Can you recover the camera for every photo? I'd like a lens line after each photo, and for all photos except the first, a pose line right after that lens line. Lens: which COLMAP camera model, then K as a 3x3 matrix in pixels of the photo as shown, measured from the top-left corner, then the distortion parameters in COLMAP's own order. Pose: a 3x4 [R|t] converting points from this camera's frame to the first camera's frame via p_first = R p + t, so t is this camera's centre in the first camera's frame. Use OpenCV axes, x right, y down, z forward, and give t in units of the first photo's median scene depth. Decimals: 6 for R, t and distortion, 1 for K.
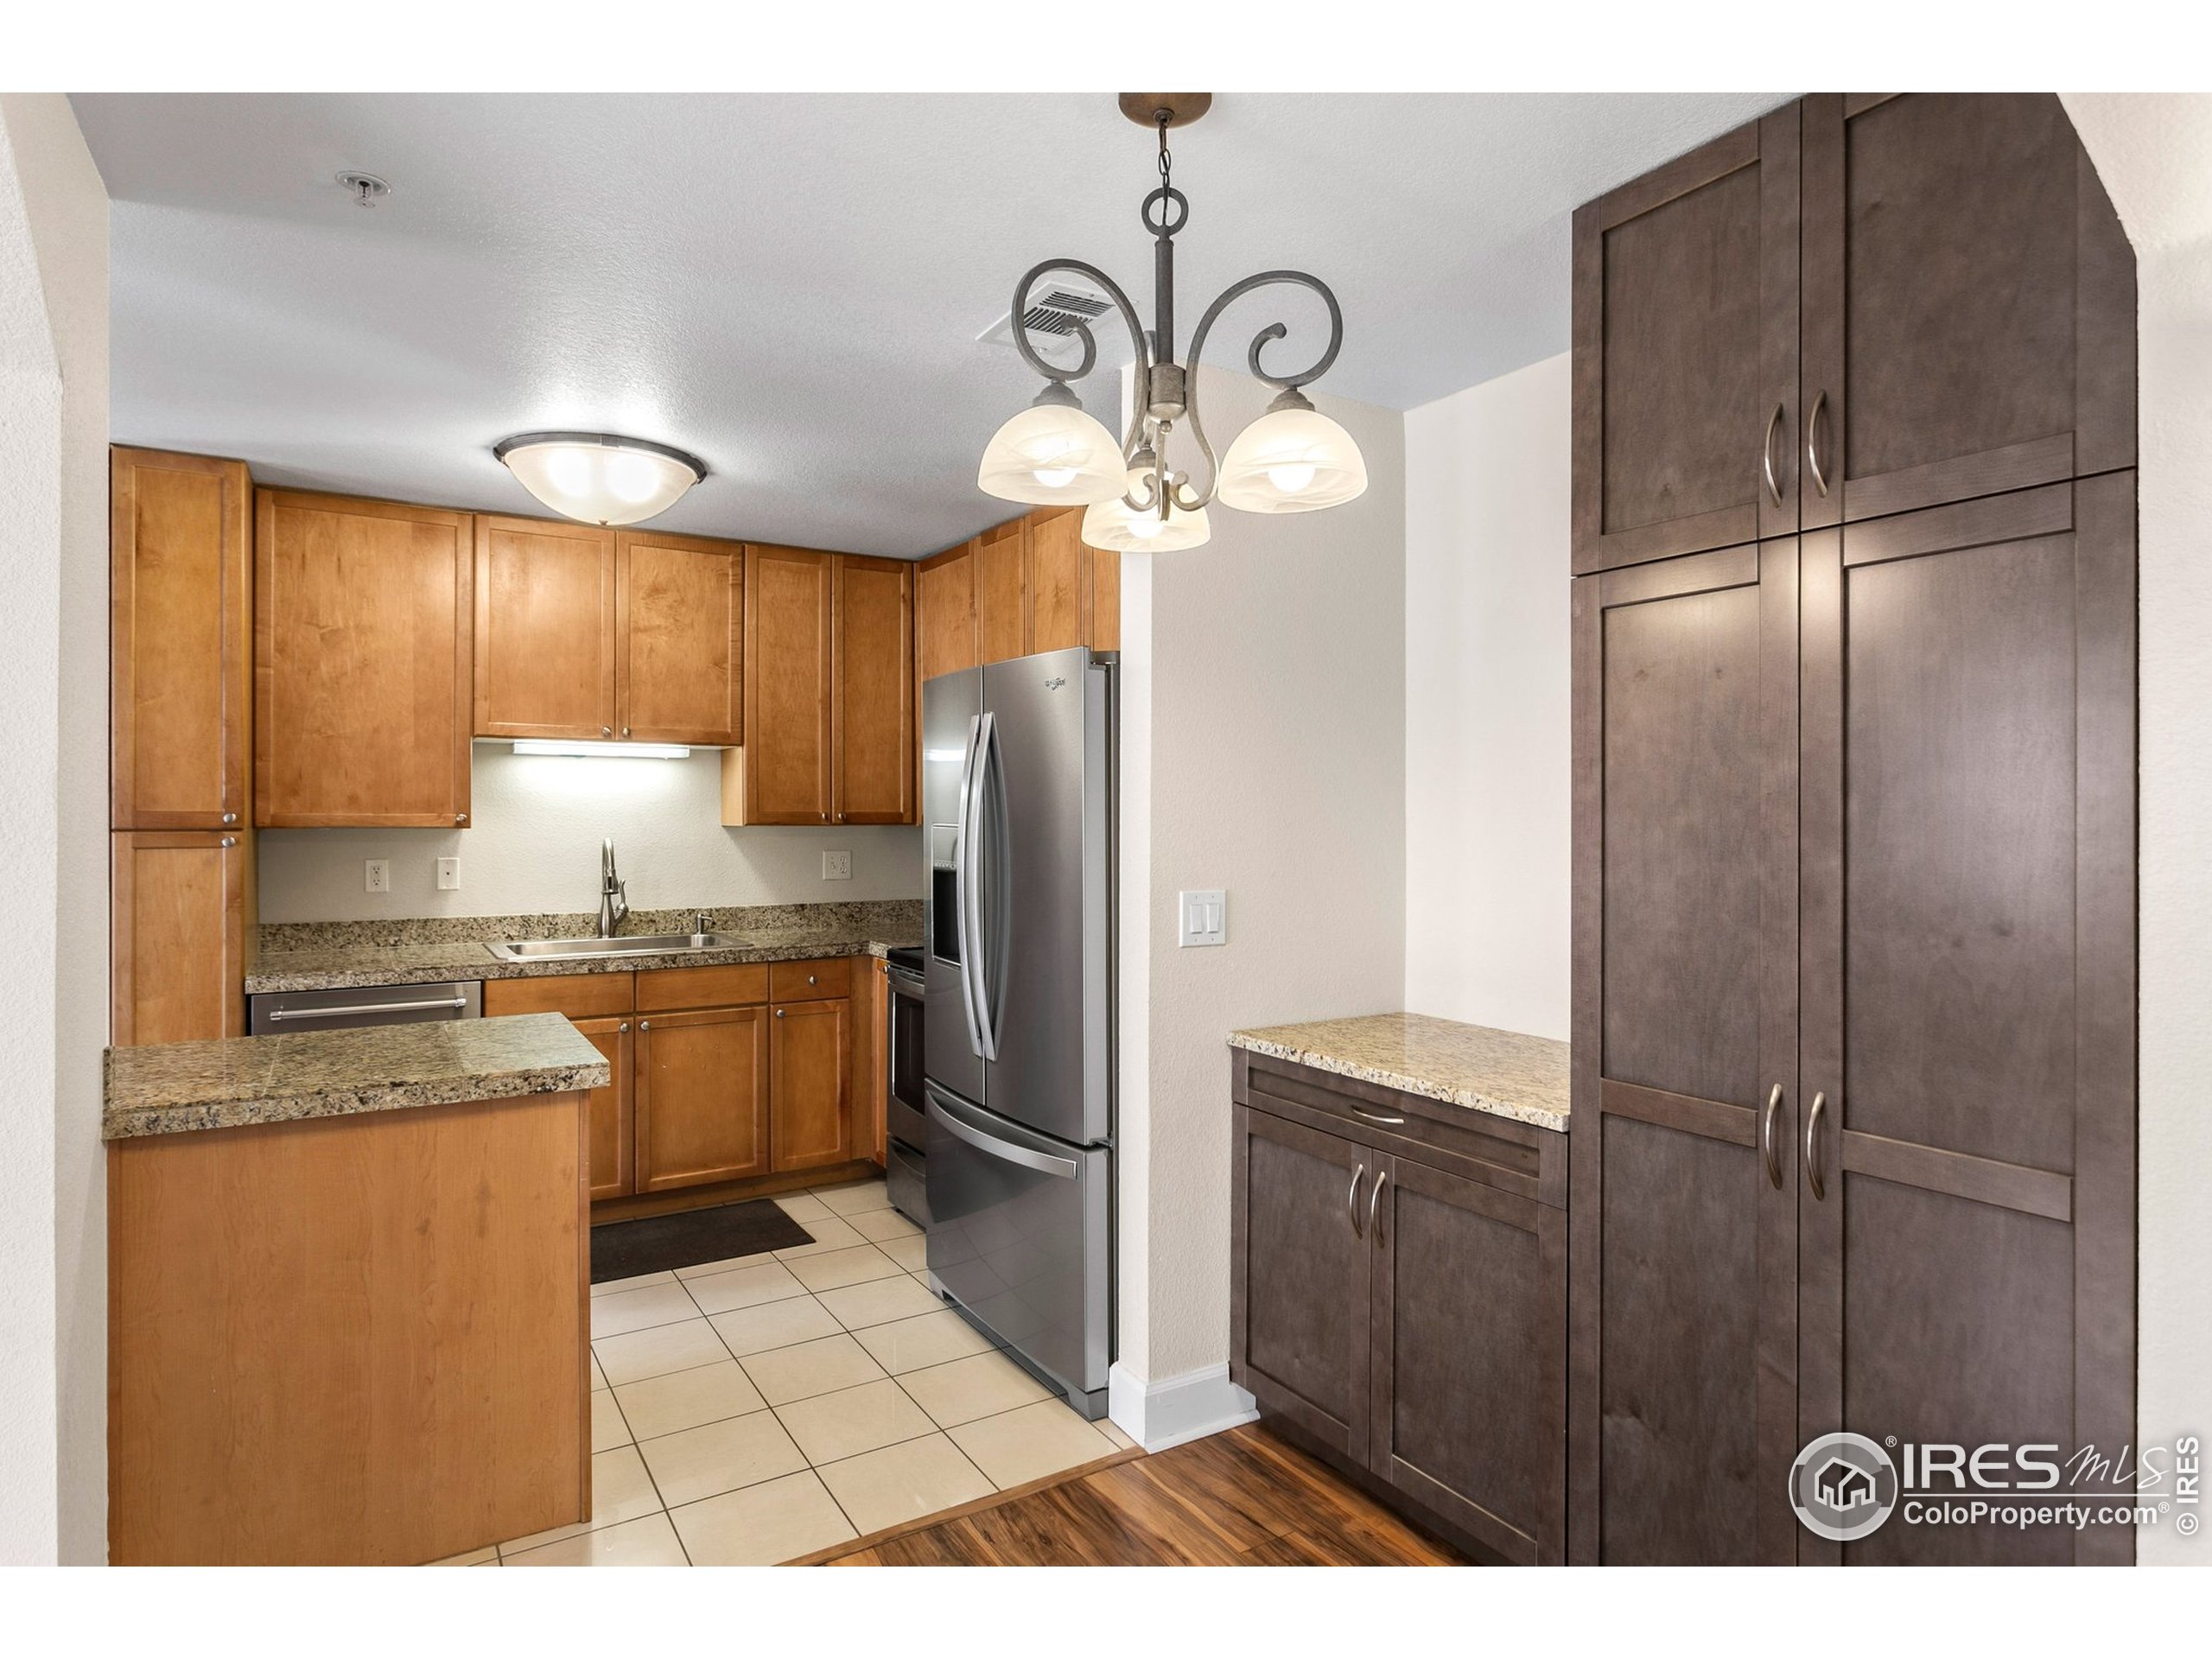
lens RADIAL K [[1224.9, 0, 1093.4], [0, 1224.9, 824.0], [0, 0, 1]] dist [0.000095, 0.004270]
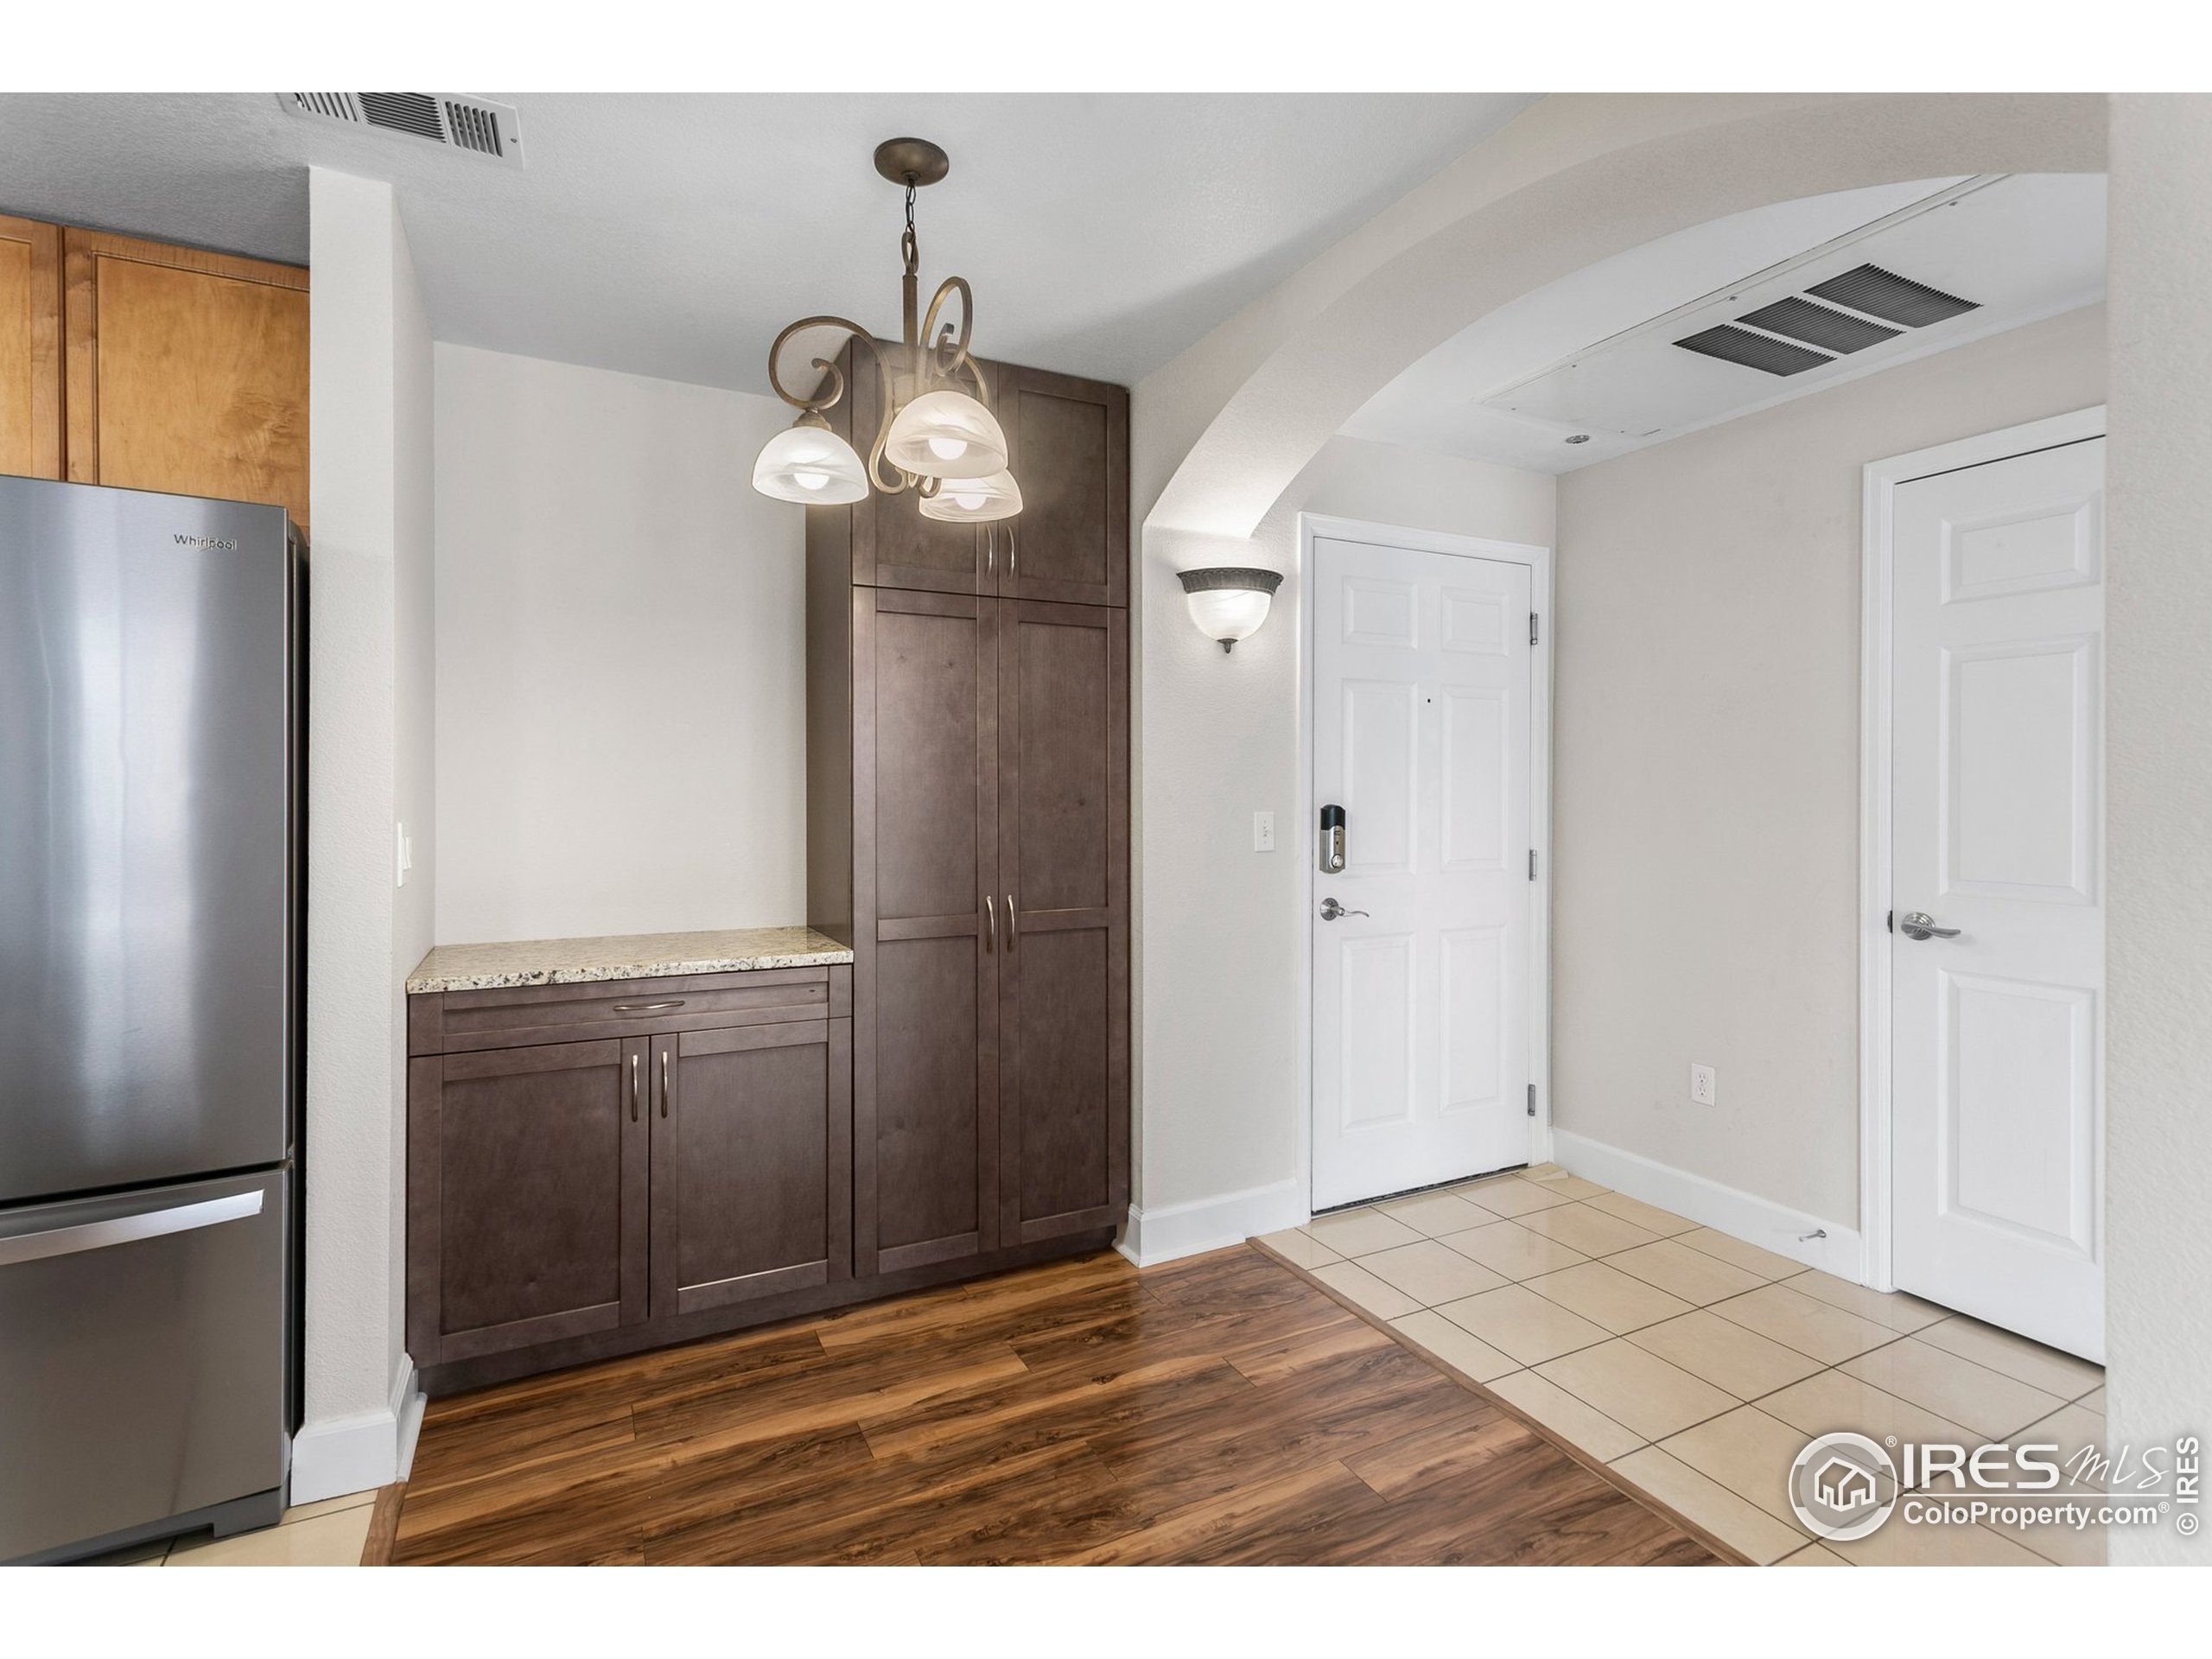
lens RADIAL K [[1056.1, 0, 1099.8], [0, 1056.1, 799.8], [0, 0, 1]] dist [0.009260, 0.000738]
pose [[0.091275, -0.003169, 0.995821, -0.661810], [0.008356, 0.999962, 0.002417, 0.044189], [-0.995791, 0.008100, 0.091298, 0.460424]]
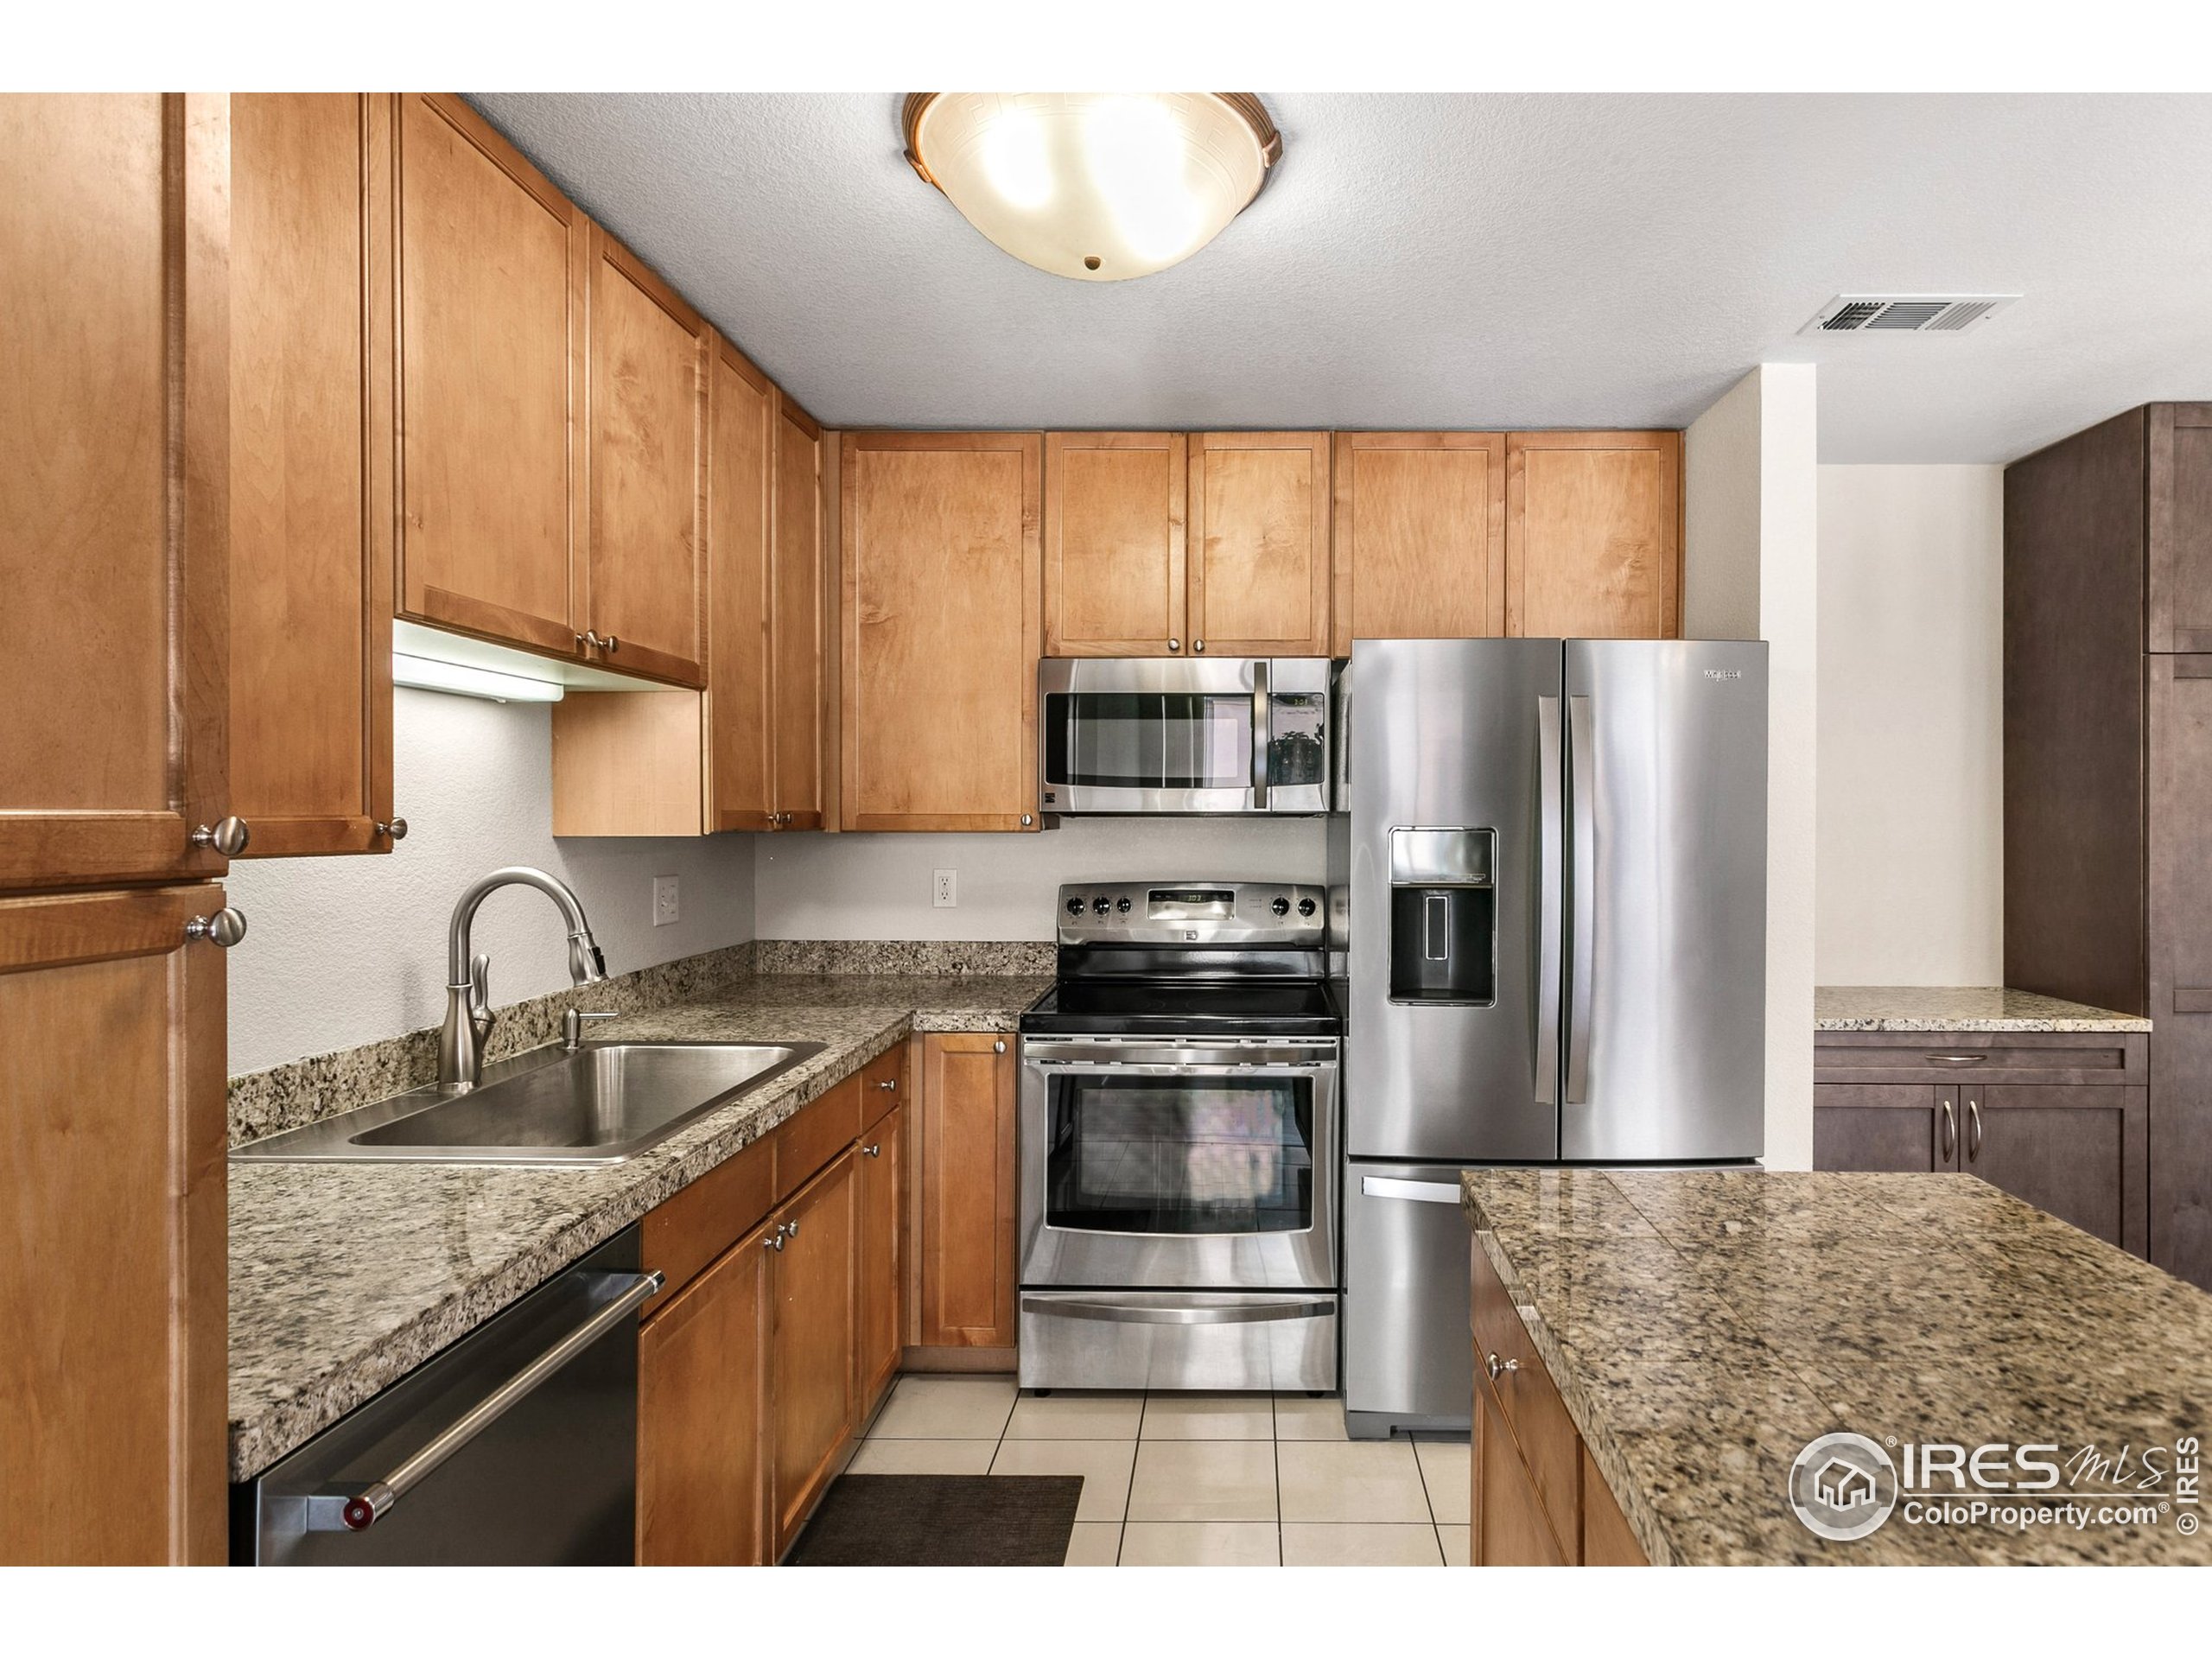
lens RADIAL K [[1224.9, 0, 1102.0], [0, 1224.9, 813.6], [0, 0, 1]] dist [0.000095, 0.004270]
pose [[0.529298, -0.002563, 0.848432, -1.189053], [0.005669, 0.999984, -0.000516, -0.011898], [-0.848417, 0.005083, 0.529304, 1.003783]]
